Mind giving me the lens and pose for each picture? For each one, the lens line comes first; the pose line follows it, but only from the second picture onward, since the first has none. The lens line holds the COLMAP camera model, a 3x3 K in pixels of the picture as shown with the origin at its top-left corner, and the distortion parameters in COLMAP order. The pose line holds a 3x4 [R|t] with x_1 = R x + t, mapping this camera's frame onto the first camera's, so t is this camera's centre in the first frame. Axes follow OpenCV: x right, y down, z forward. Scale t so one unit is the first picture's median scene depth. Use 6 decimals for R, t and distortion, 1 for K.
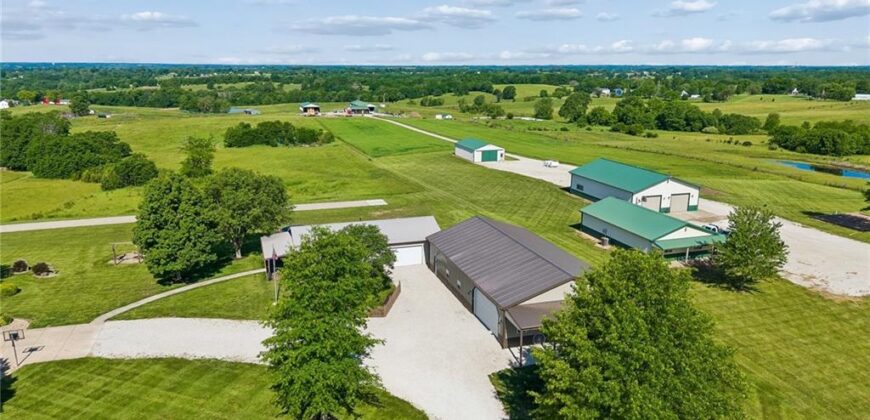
lens RADIAL K [[591.9, 0, 450.0], [0, 591.9, 206.9], [0, 0, 1]] dist [0.039398, -0.038918]
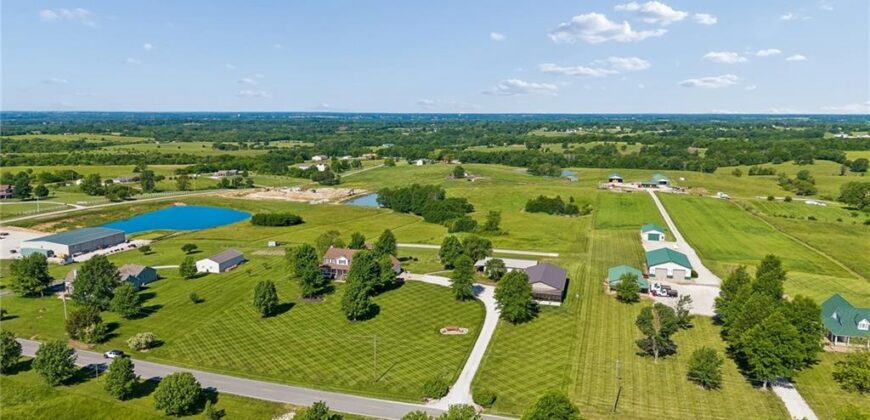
lens RADIAL K [[597.4, 0, 425.3], [0, 597.4, 209.1], [0, 0, 1]] dist [0.051942, -0.068442]
pose [[0.807837, 0.085505, -0.583171, 0.383565], [-0.129648, 0.990967, -0.034298, -0.019231], [0.574971, 0.103315, 0.811625, -0.509313]]
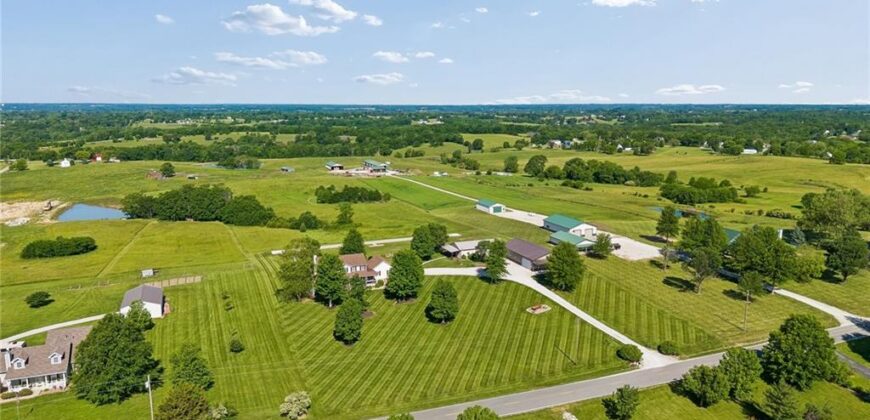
lens RADIAL K [[588.6, 0, 424.2], [0, 588.6, 208.8], [0, 0, 1]] dist [0.066492, -0.094584]
pose [[0.999416, -0.016932, 0.029683, -0.166612], [0.018574, 0.998262, -0.055927, 0.008718], [-0.028685, 0.056446, 0.997993, -0.648617]]
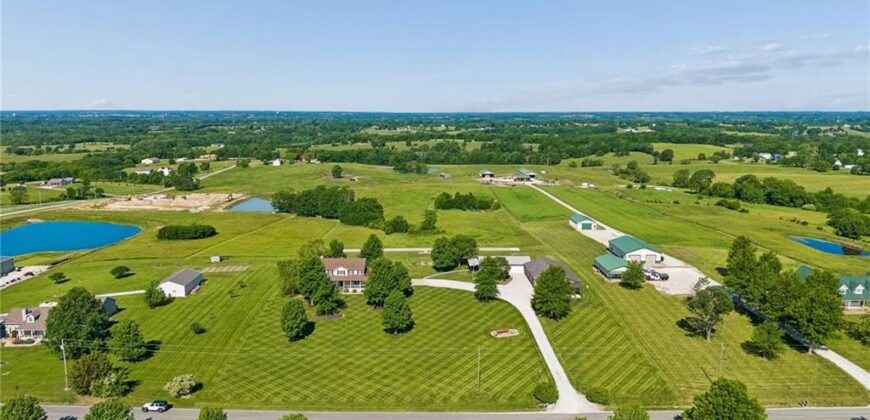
lens RADIAL K [[588.6, 0, 424.2], [0, 588.6, 208.8], [0, 0, 1]] dist [0.066492, -0.094584]
pose [[0.944666, 0.042743, -0.325236, 0.135232], [-0.065418, 0.996106, -0.059100, -0.003153], [0.321444, 0.077107, 0.943784, -0.601393]]
